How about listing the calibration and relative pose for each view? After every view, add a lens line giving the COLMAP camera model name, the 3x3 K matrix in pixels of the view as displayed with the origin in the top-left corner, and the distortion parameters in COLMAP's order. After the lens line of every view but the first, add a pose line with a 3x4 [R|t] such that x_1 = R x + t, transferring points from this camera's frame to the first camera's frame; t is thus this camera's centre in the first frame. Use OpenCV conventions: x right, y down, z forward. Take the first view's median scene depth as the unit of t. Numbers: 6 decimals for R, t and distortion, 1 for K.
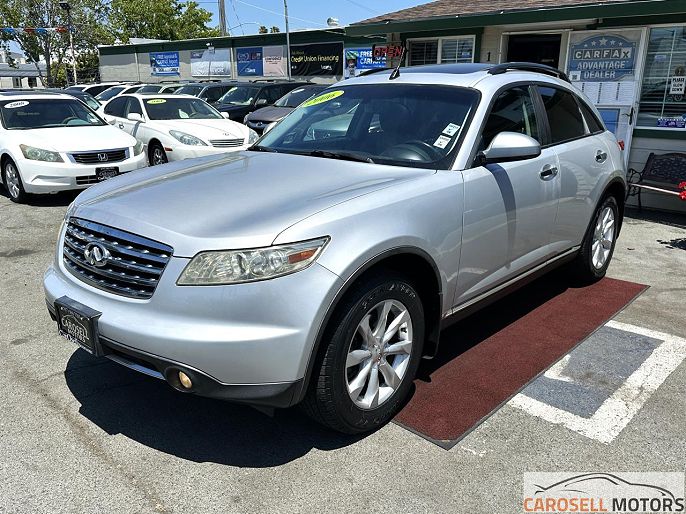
lens RADIAL K [[585.8, 0, 339.4], [0, 585.8, 261.4], [0, 0, 1]] dist [0.068670, -0.105669]
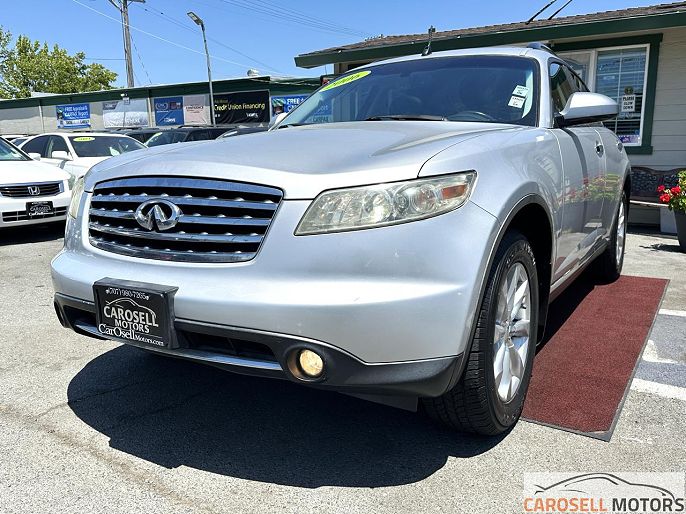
lens RADIAL K [[585.8, 0, 348.1], [0, 585.8, 252.9], [0, 0, 1]] dist [0.068670, -0.105669]
pose [[0.984875, -0.045266, 0.167247, -0.233928], [0.063749, 0.992229, -0.106850, 0.101580], [-0.161111, 0.115896, 0.980108, 0.185270]]
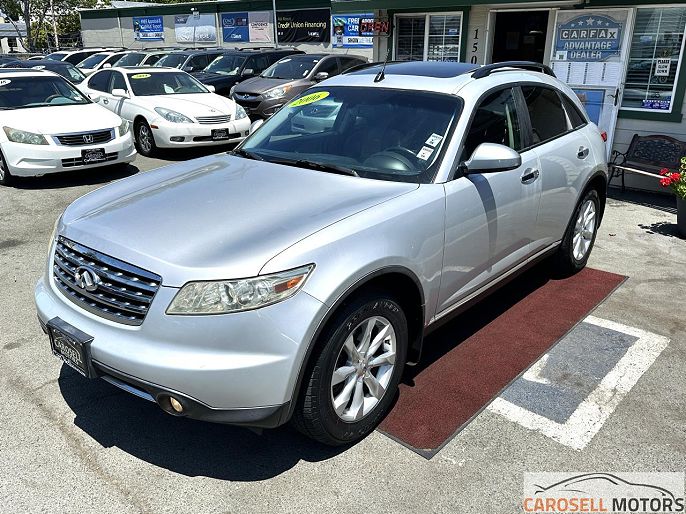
lens RADIAL K [[585.8, 0, 340.1], [0, 585.8, 254.4], [0, 0, 1]] dist [0.068670, -0.105669]
pose [[0.999803, -0.007775, 0.018287, 0.007224], [0.006806, 0.998599, 0.052468, -0.081311], [-0.018669, -0.052333, 0.998455, -0.022489]]
